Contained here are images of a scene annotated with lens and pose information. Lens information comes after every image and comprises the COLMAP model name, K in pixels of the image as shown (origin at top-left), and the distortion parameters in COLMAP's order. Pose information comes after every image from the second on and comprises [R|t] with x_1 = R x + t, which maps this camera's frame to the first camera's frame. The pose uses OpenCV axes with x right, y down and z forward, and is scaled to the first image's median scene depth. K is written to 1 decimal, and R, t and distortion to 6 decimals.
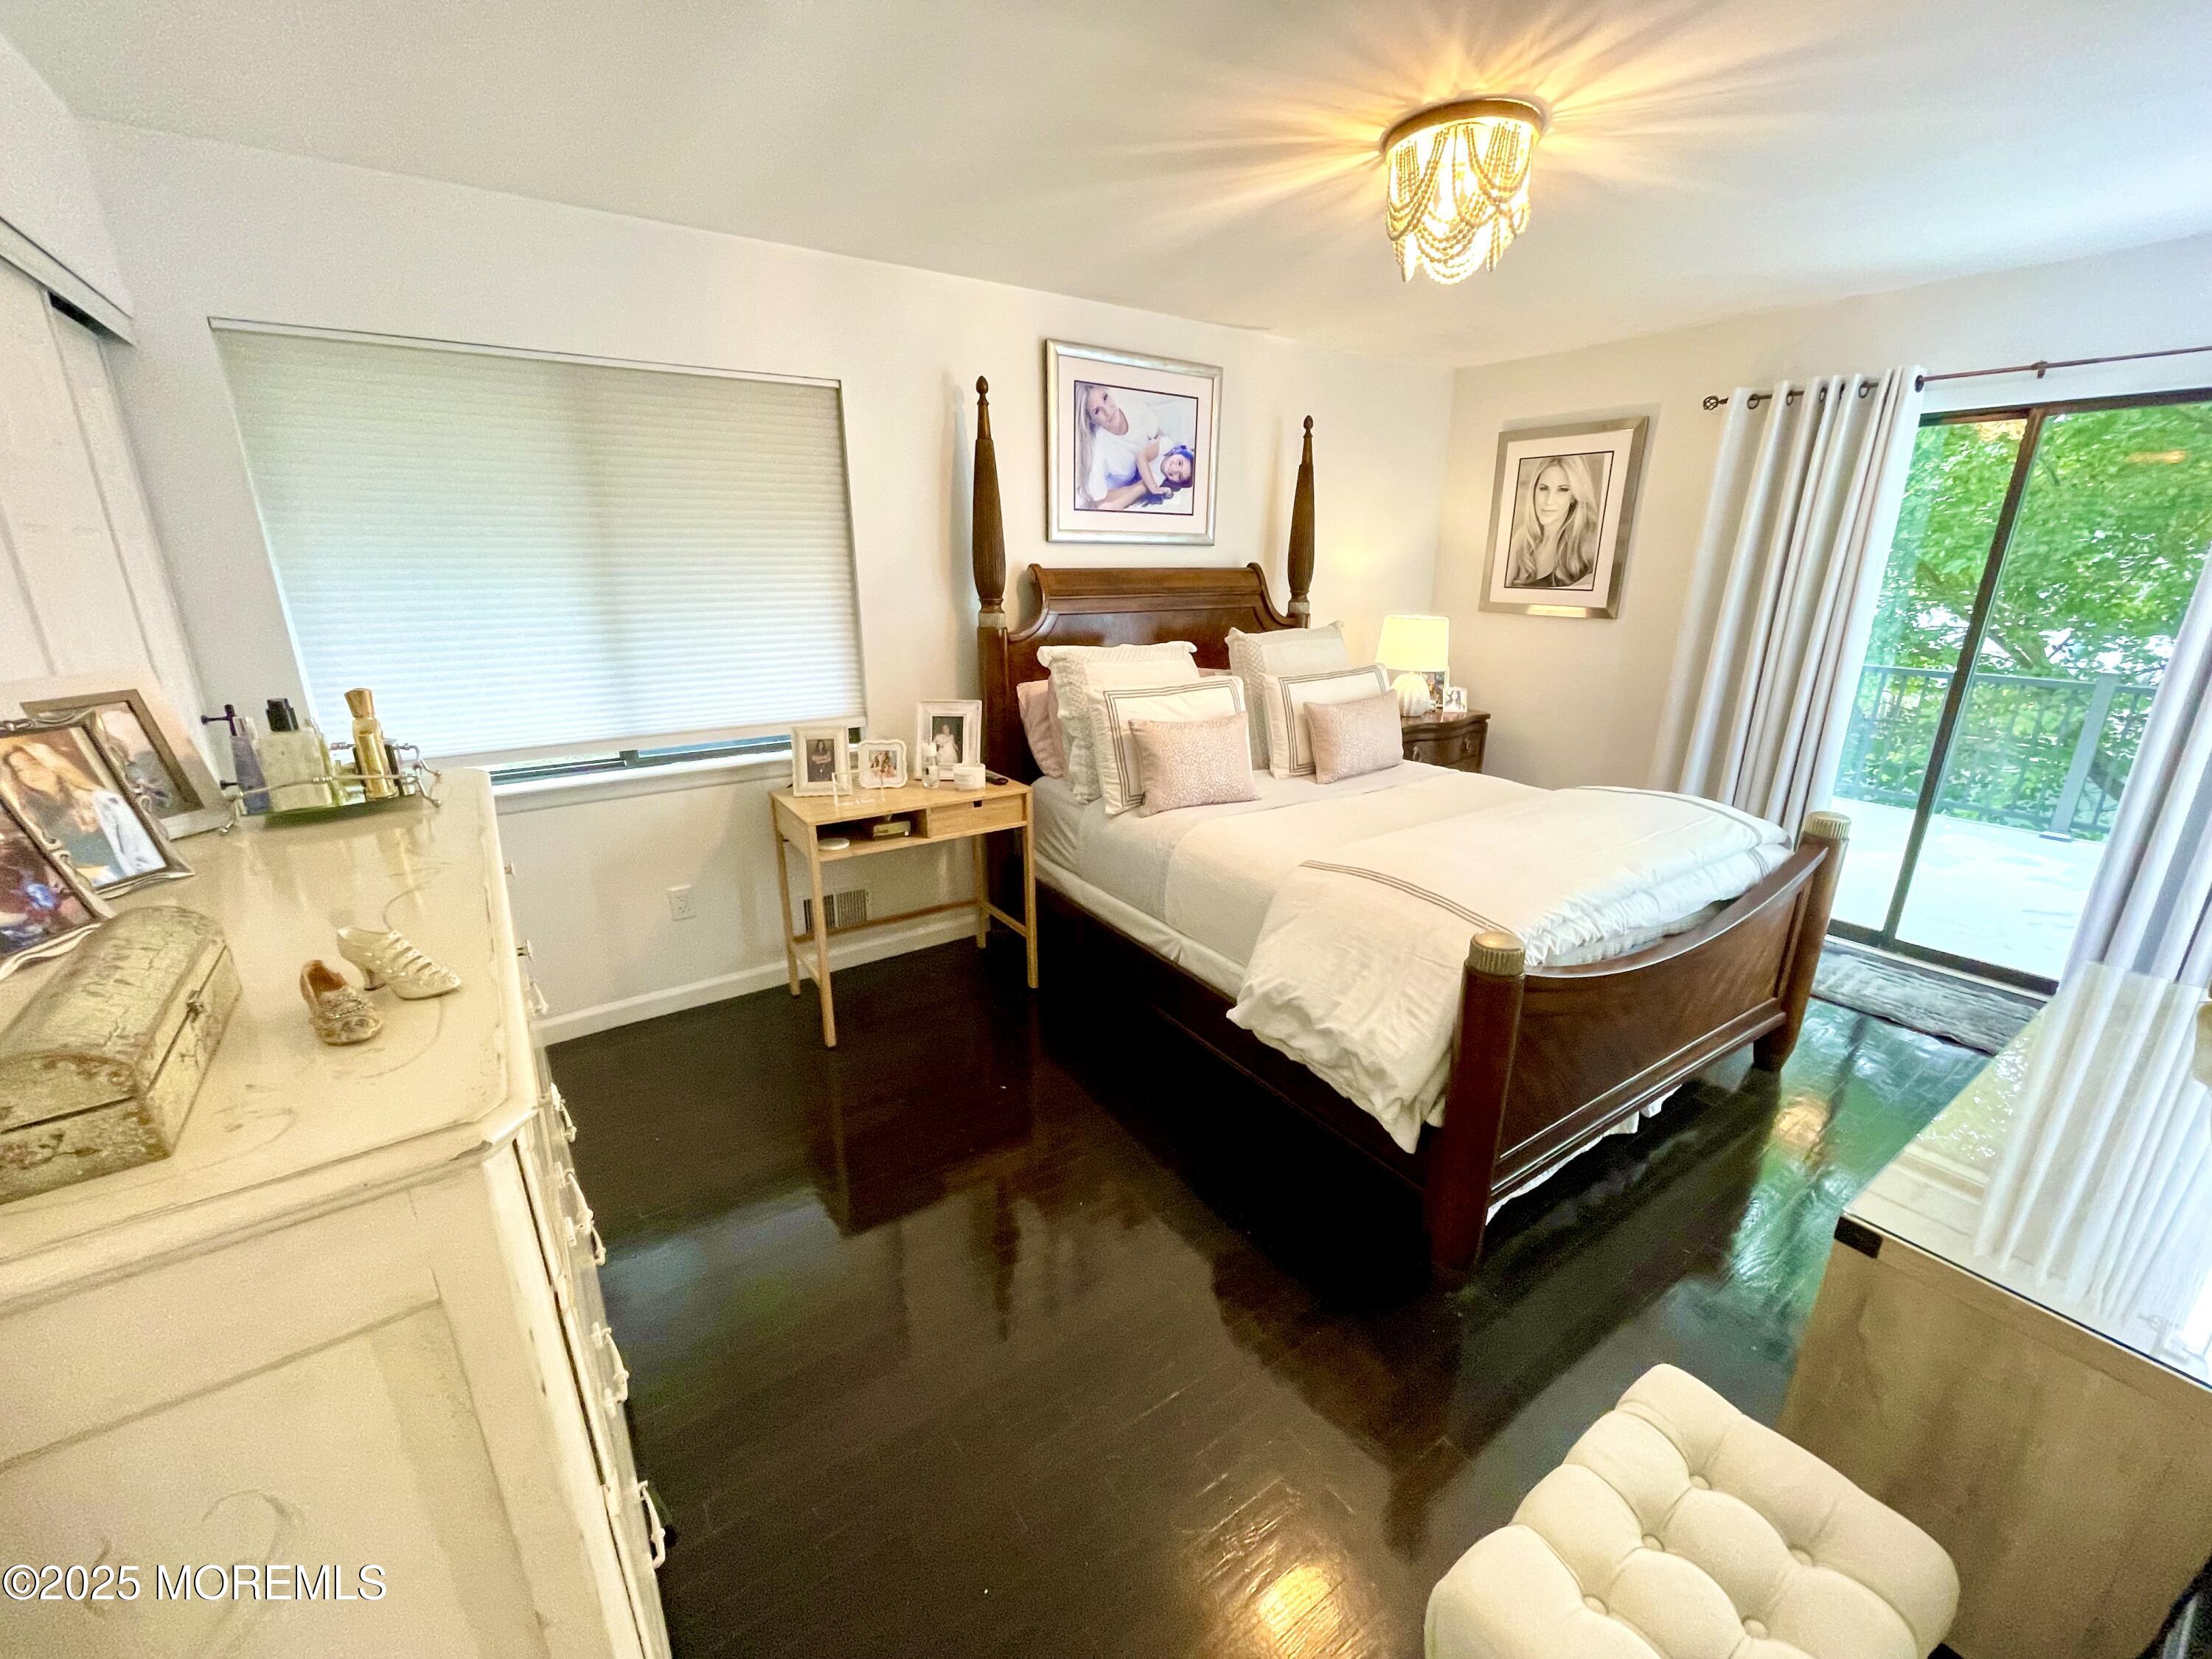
lens RADIAL K [[895.9, 0, 1103.4], [0, 895.9, 826.5], [0, 0, 1]] dist [0.011962, 0.001239]
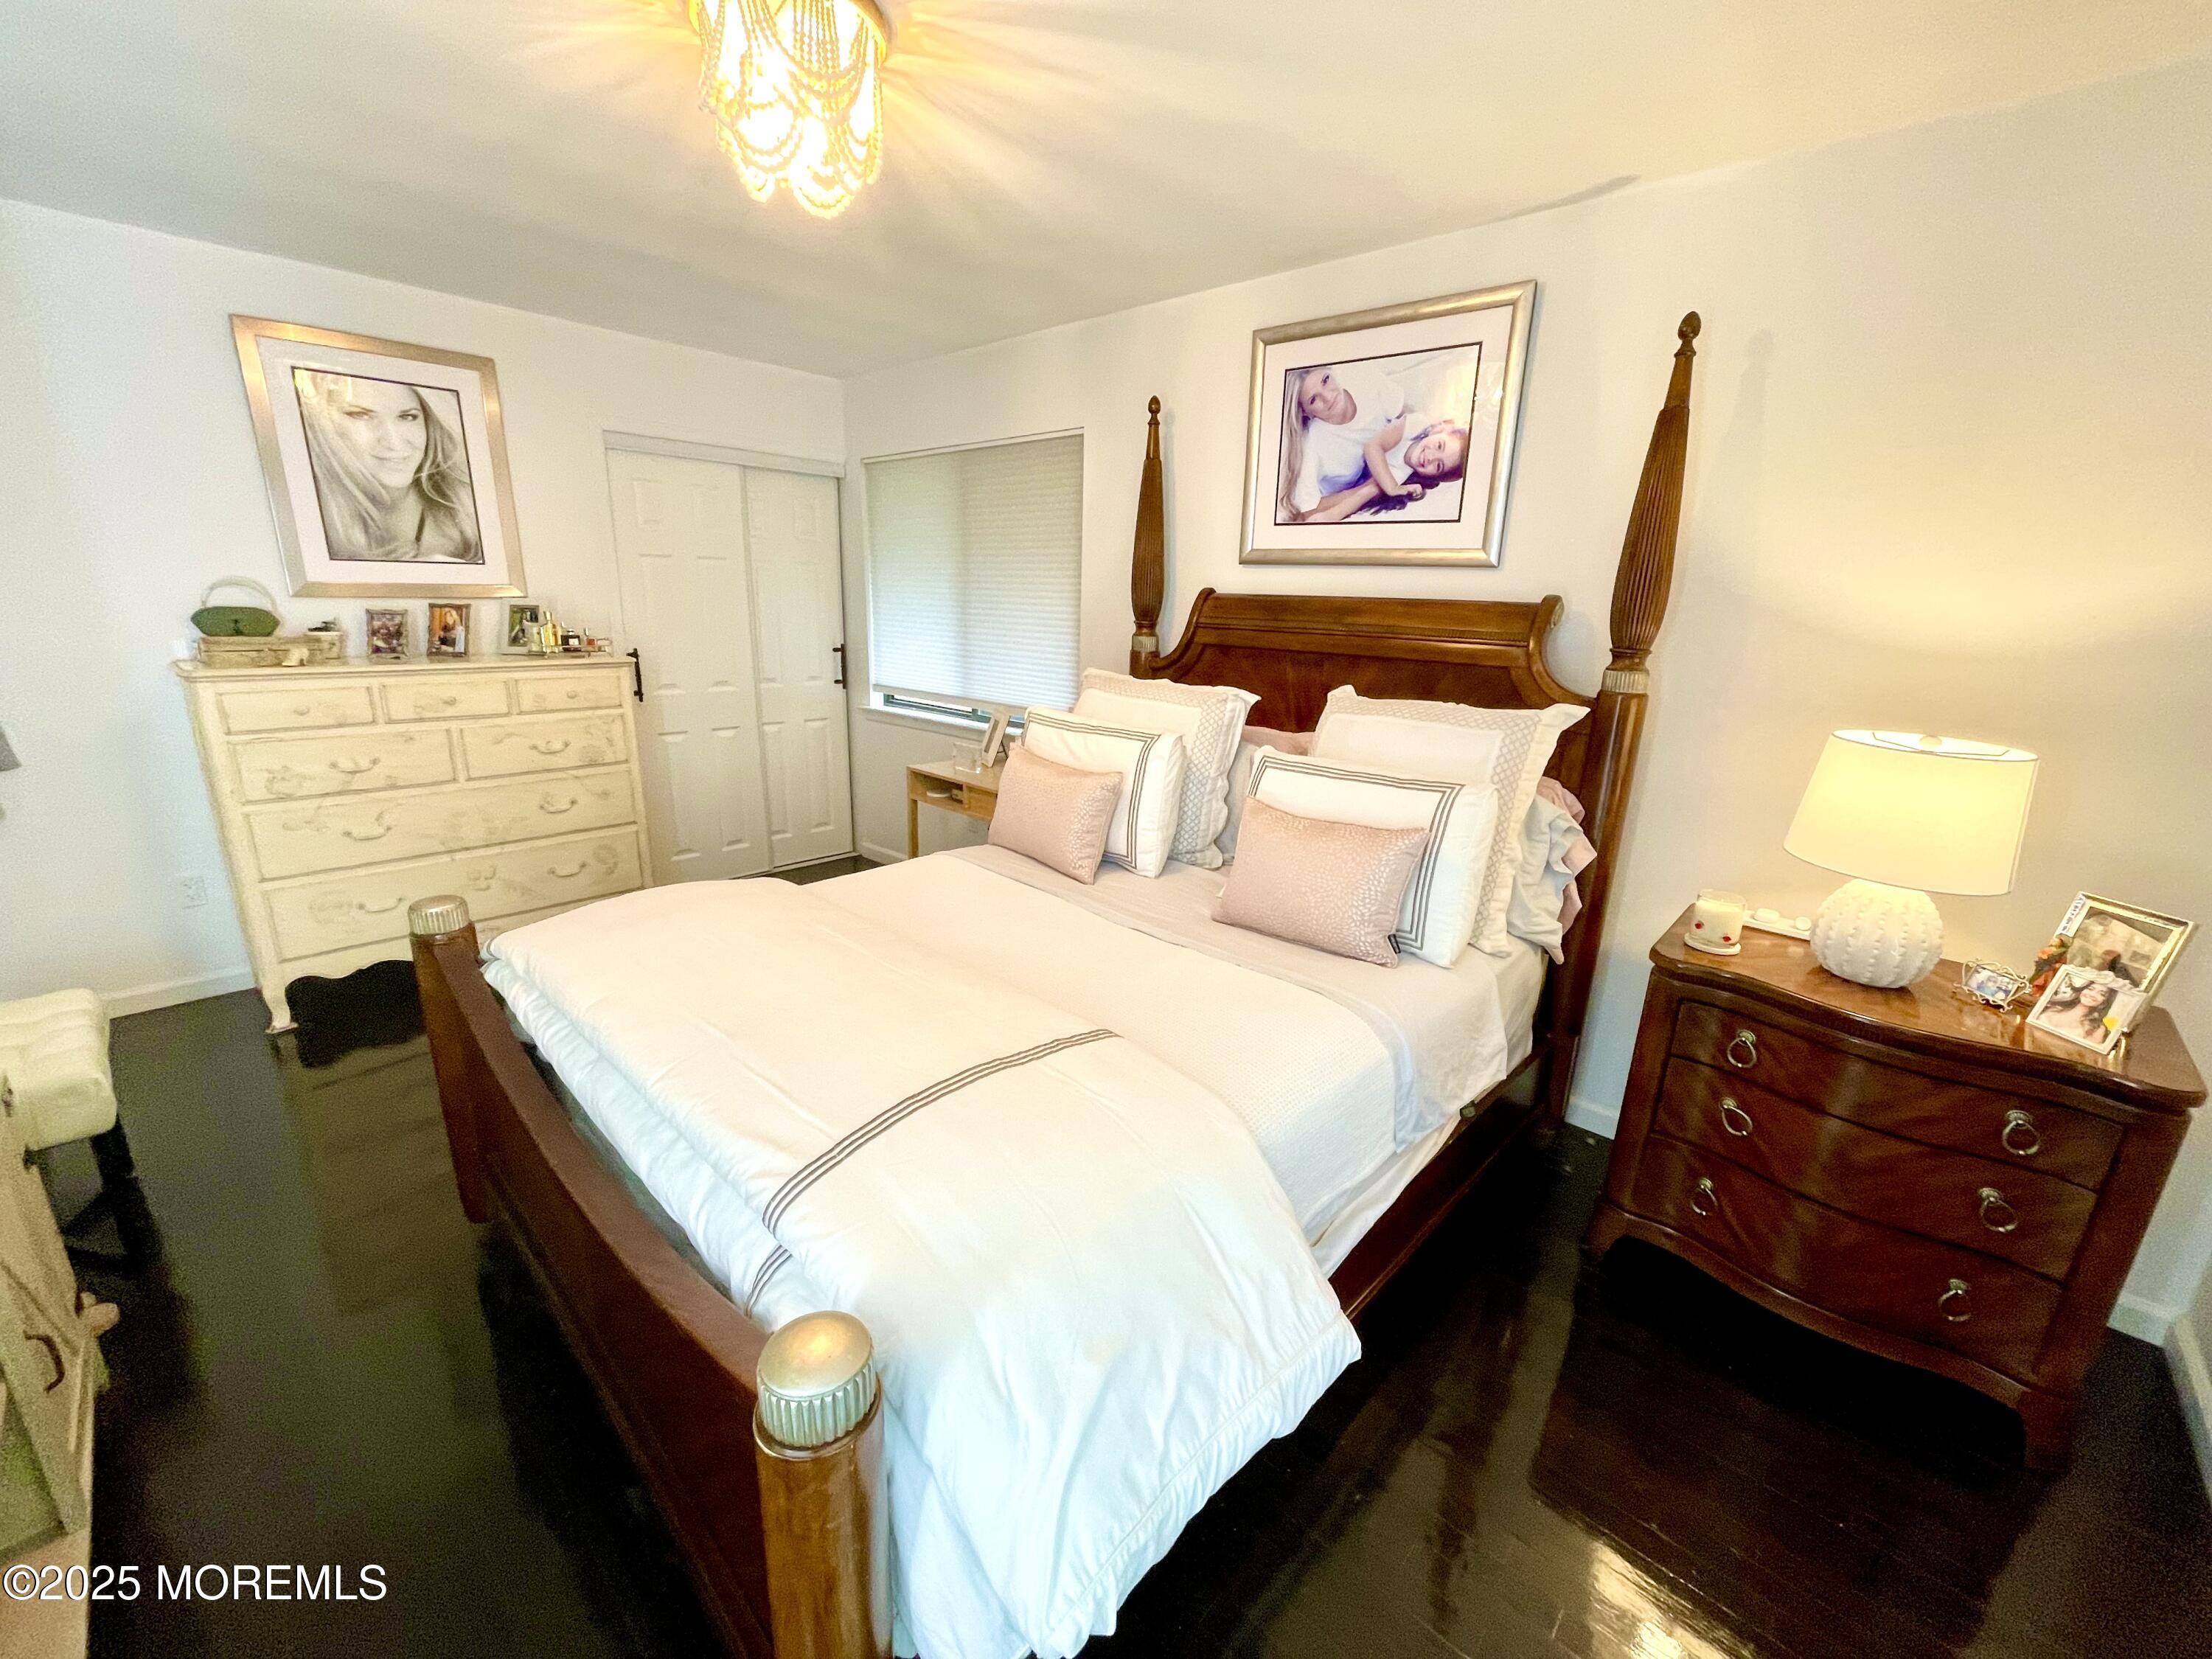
lens RADIAL K [[895.9, 0, 1104.5], [0, 895.9, 828.4], [0, 0, 1]] dist [0.011962, 0.001239]
pose [[0.233154, 0.249074, -0.940001, 0.761352], [-0.322917, 0.931620, 0.166759, -0.174727], [0.917259, 0.264662, 0.297641, 0.666602]]
